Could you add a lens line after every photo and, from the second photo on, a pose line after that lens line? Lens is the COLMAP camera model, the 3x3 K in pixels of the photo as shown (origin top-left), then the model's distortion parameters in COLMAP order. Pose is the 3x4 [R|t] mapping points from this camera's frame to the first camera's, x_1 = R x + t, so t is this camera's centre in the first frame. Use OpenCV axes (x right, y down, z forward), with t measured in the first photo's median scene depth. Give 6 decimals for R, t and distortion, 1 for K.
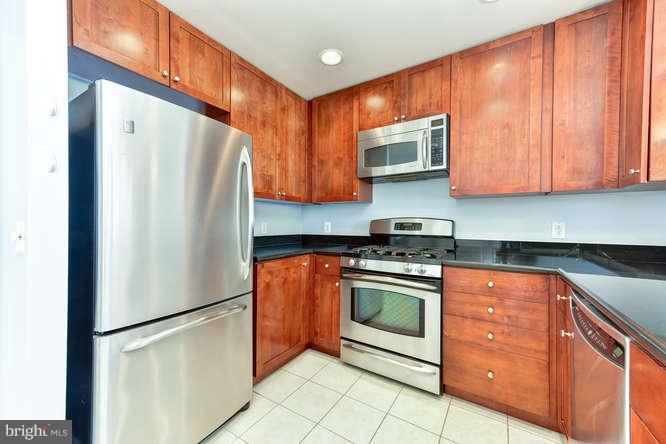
lens RADIAL K [[257.9, 0, 331.7], [0, 257.9, 223.1], [0, 0, 1]] dist [0.013529, -0.000095]
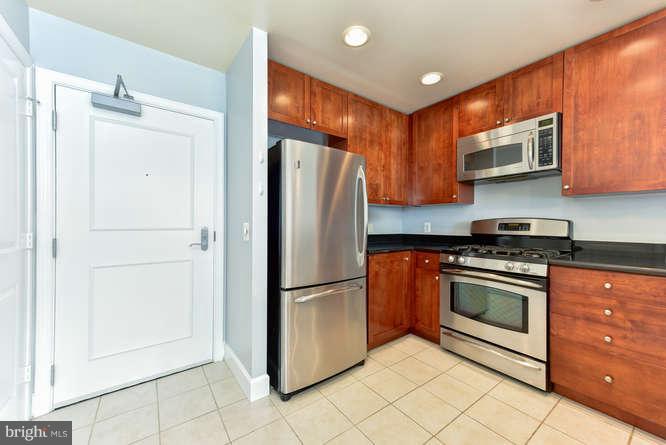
lens RADIAL K [[257.9, 0, 331.7], [0, 257.9, 223.6], [0, 0, 1]] dist [0.013529, -0.000095]
pose [[0.932871, -0.002384, -0.360204, -0.000002], [0.002084, 0.999997, -0.001222, 0.000273], [0.360206, 0.000389, 0.932873, -0.218903]]
